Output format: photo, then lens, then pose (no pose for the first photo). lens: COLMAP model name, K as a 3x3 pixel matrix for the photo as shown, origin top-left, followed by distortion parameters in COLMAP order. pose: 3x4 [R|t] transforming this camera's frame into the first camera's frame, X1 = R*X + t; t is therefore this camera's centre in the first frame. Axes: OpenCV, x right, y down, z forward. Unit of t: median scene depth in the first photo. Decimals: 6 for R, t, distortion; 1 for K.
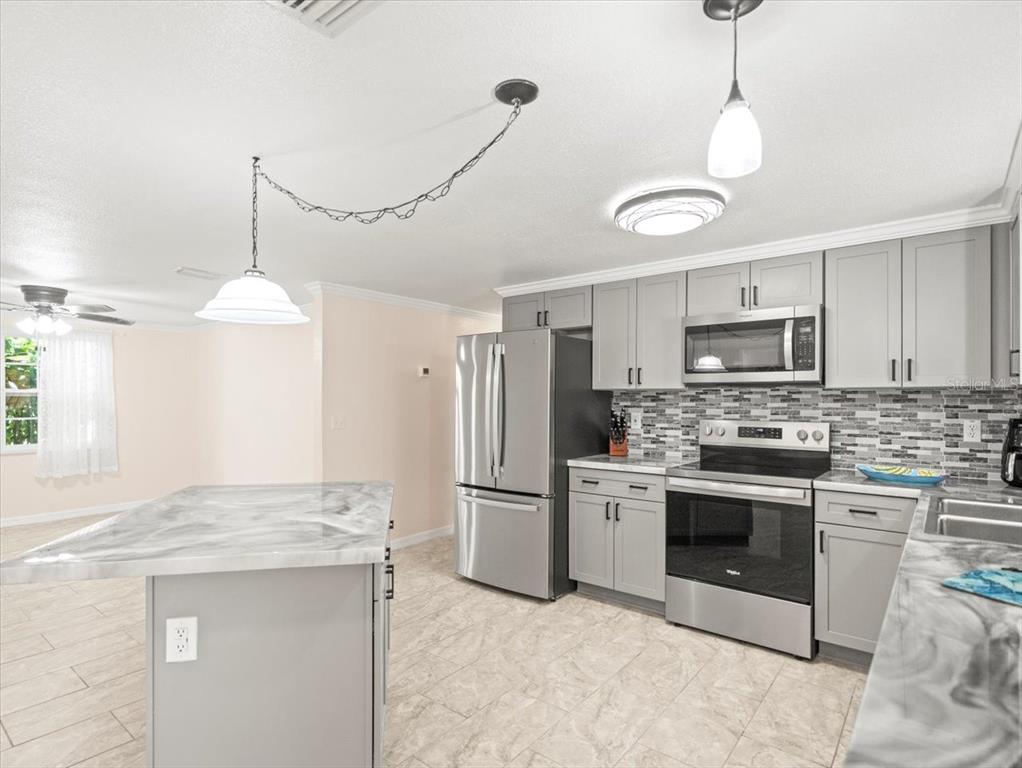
lens RADIAL K [[541.2, 0, 506.9], [0, 541.2, 400.4], [0, 0, 1]] dist [0.000785, -0.000578]
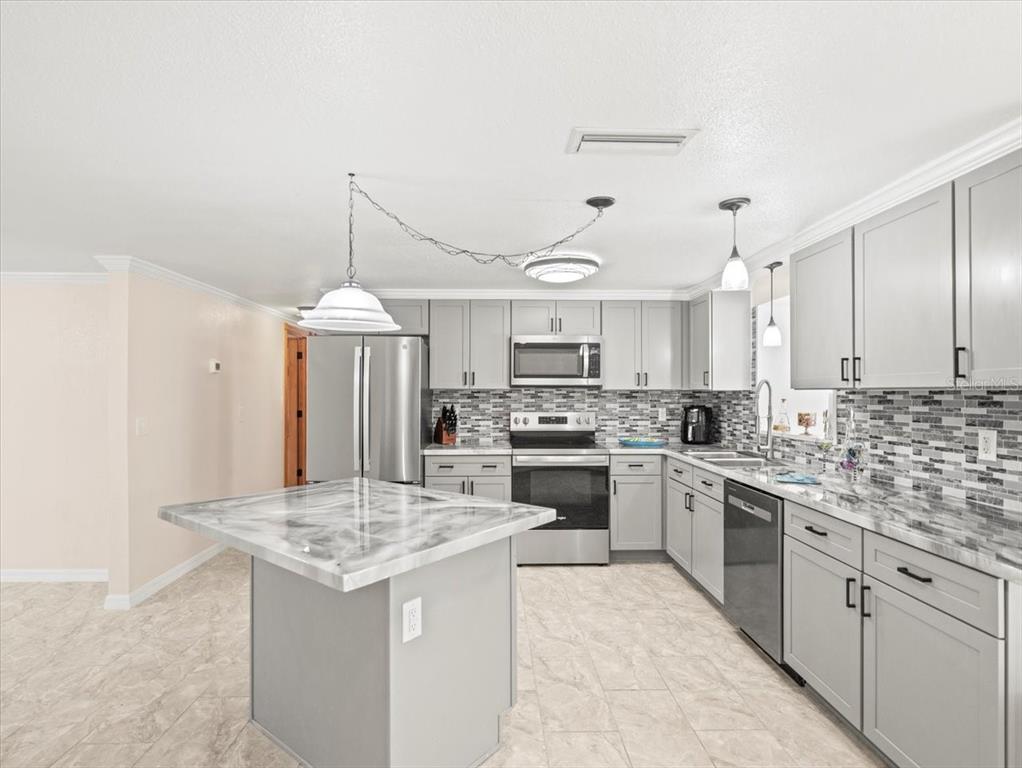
lens RADIAL K [[536.8, 0, 506.2], [0, 536.8, 388.2], [0, 0, 1]] dist [0.002086, 0.000589]
pose [[0.758783, 0.002792, 0.651338, -0.553045], [0.003108, 0.999964, -0.007907, -0.013924], [-0.651336, 0.008024, 0.758747, 0.009464]]
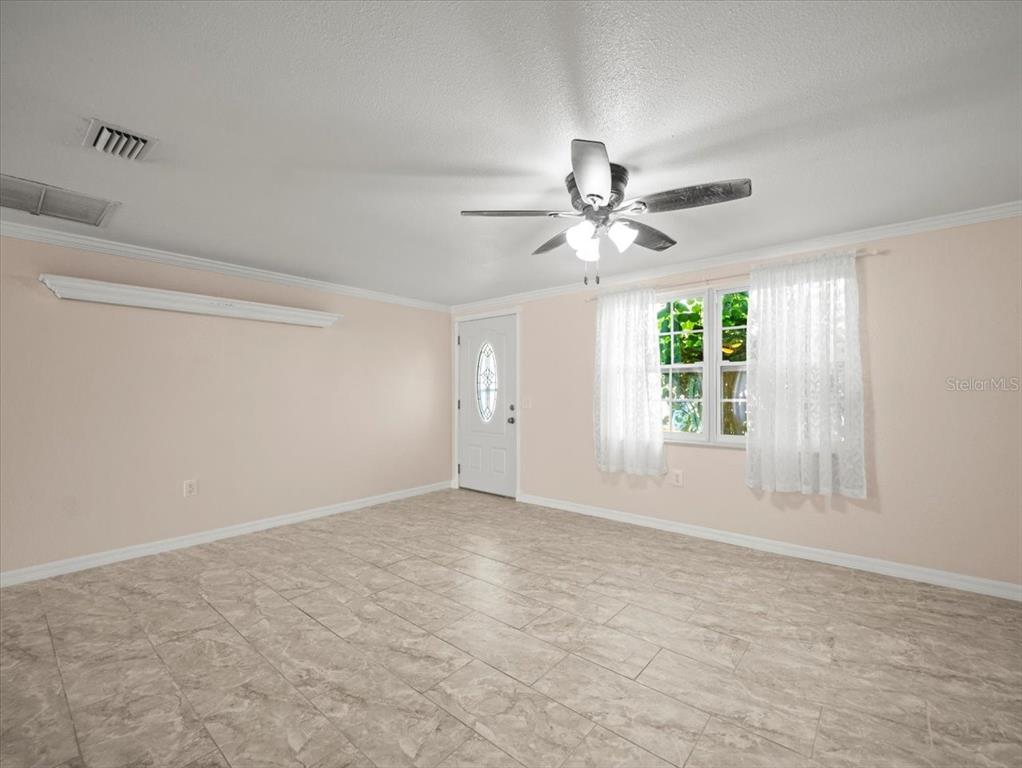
lens RADIAL K [[443.6, 0, 508.8], [0, 443.6, 386.5], [0, 0, 1]] dist [-0.001218, -0.000130]
pose [[-0.024130, -0.012009, -0.999637, -0.478597], [-0.002562, 0.999925, -0.011951, 0.037458], [0.999706, 0.002273, -0.024159, 1.216799]]
